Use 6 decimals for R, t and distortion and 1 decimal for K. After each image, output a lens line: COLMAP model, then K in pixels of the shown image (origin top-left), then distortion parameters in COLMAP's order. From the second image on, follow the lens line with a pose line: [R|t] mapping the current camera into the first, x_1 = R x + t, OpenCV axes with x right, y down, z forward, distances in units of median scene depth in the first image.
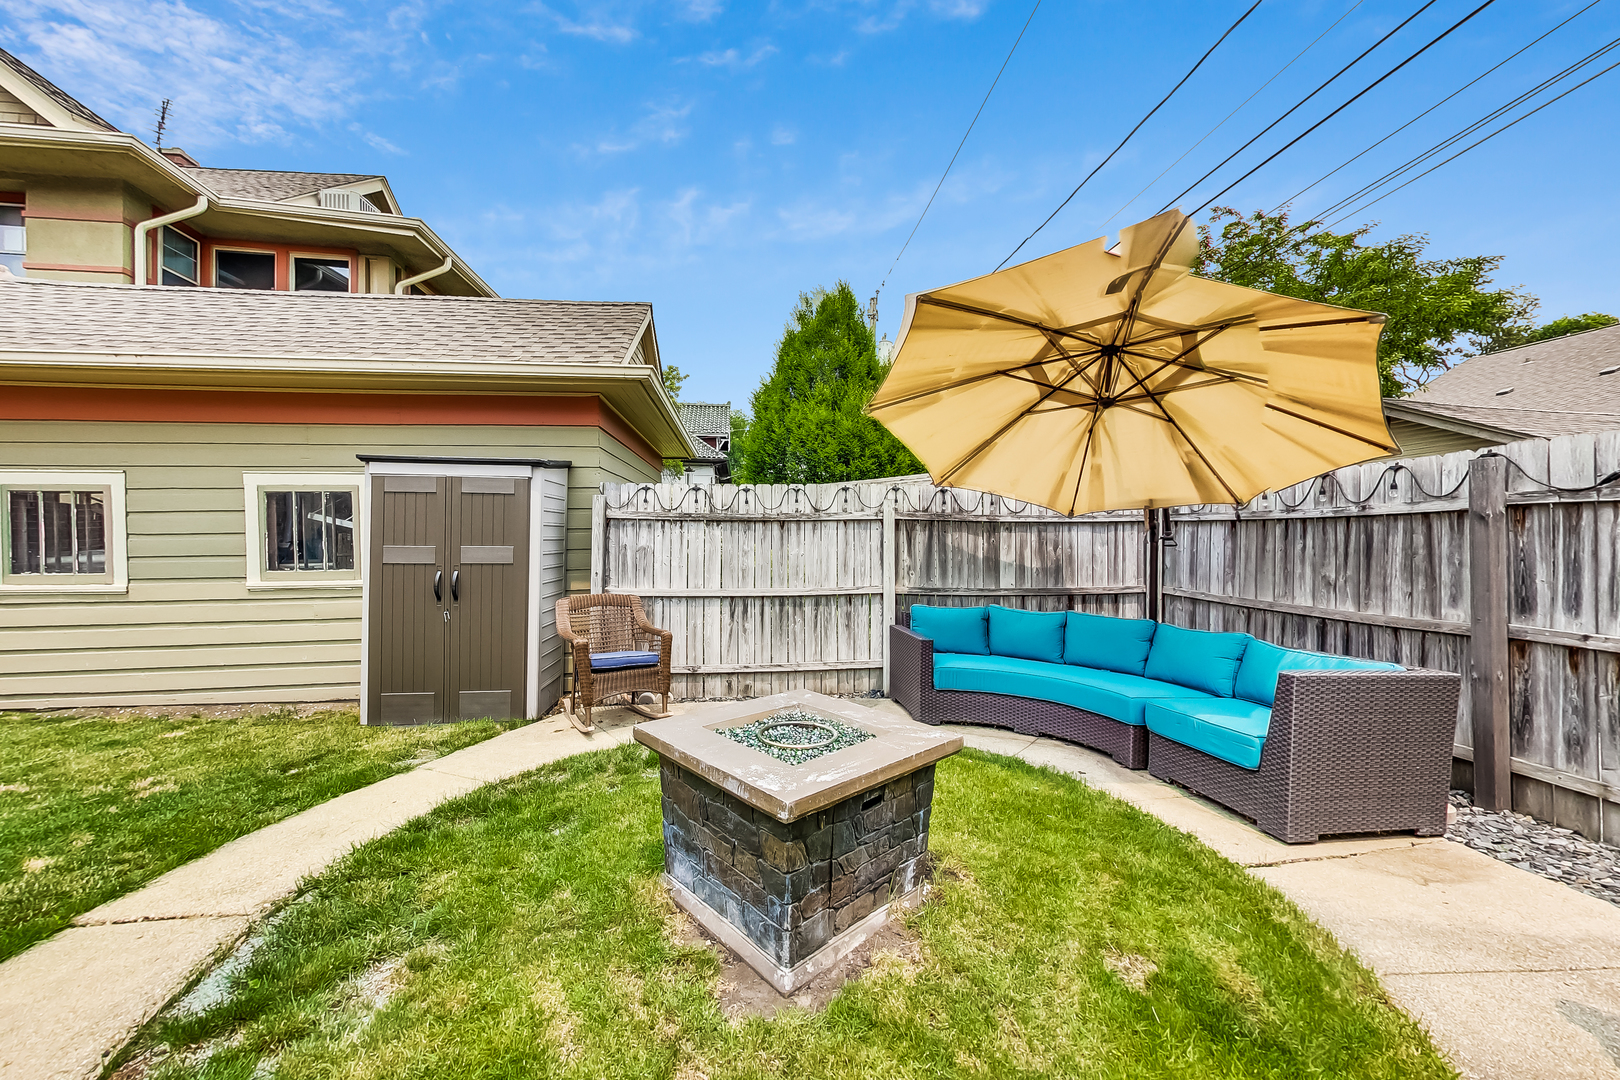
lens RADIAL K [[574.9, 0, 810.0], [0, 574.9, 540.0], [0, 0, 1]] dist [-0.000013, 0.000083]
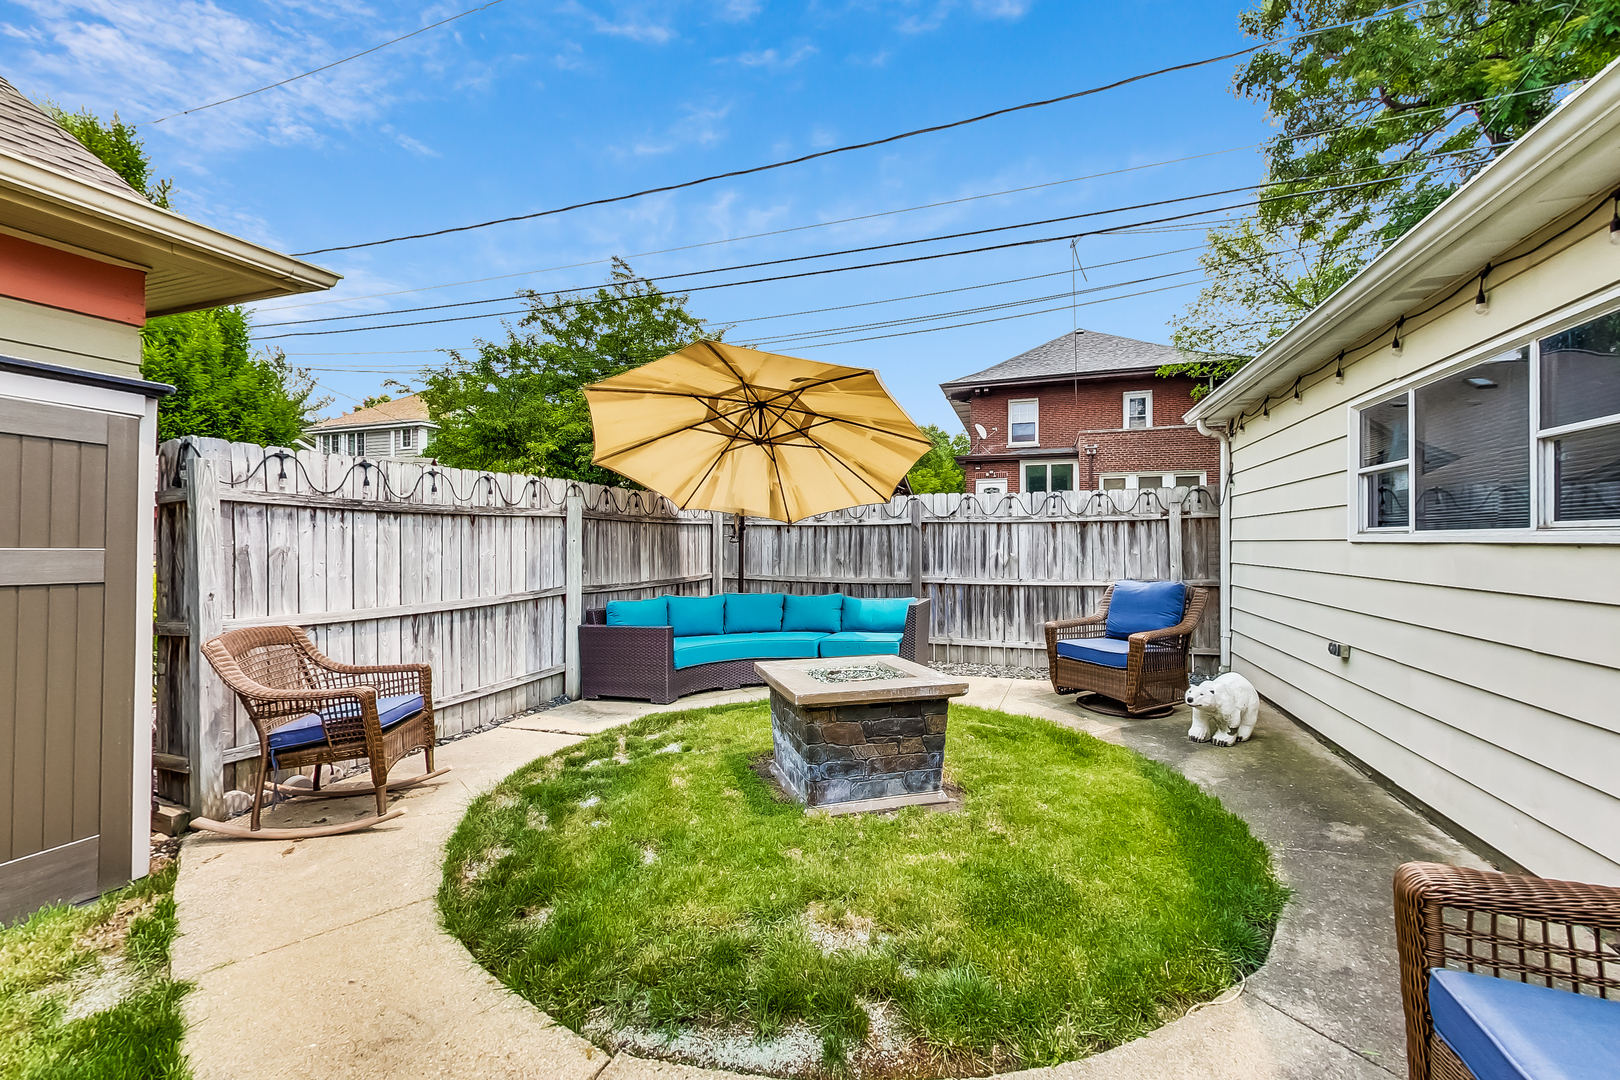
lens RADIAL K [[623.6, 0, 808.0], [0, 623.6, 537.4], [0, 0, 1]] dist [-0.001133, 0.000018]
pose [[0.452647, 0.001660, 0.891688, -0.631841], [0.000488, 0.999998, -0.002110, 0.001015], [-0.891690, 0.001390, 0.452645, 0.175237]]
